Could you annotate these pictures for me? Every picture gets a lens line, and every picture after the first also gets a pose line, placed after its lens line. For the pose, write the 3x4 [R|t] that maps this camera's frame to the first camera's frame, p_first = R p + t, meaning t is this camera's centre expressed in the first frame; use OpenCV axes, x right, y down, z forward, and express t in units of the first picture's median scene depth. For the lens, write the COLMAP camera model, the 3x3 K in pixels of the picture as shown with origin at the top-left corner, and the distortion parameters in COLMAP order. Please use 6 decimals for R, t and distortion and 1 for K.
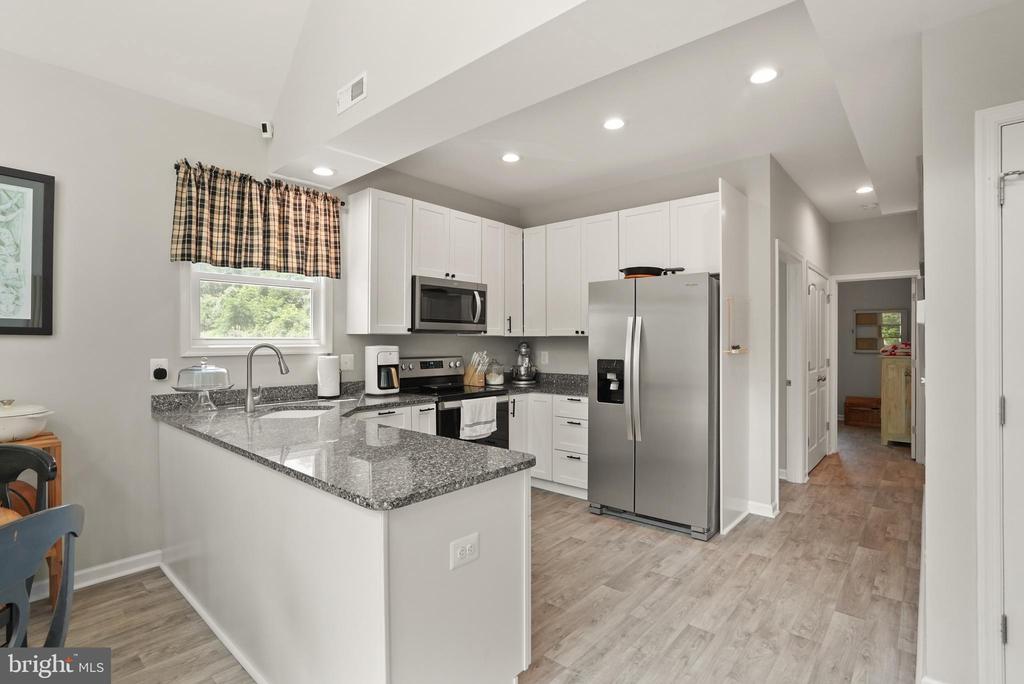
lens RADIAL K [[499.2, 0, 481.7], [0, 499.2, 342.5], [0, 0, 1]] dist [-0.002282, 0.000096]
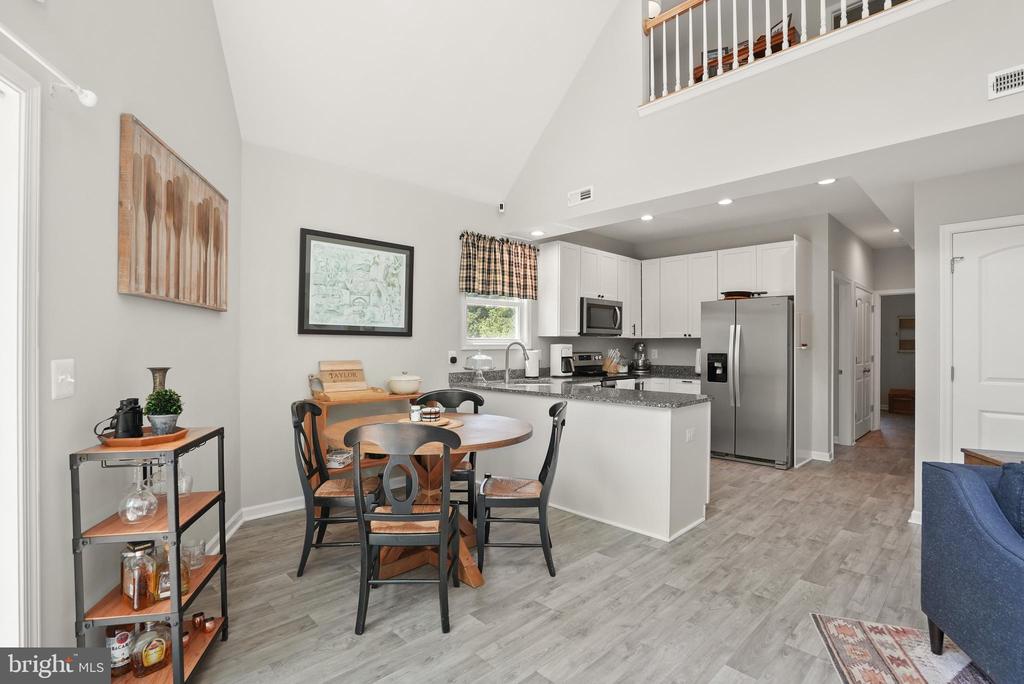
lens RADIAL K [[495.7, 0, 509.7], [0, 495.7, 346.6], [0, 0, 1]] dist [0.028243, 0.000371]
pose [[0.999611, 0.001329, -0.027875, -0.321151], [-0.001267, 0.999997, 0.002234, 0.011123], [0.027878, -0.002198, 0.999609, -0.509673]]
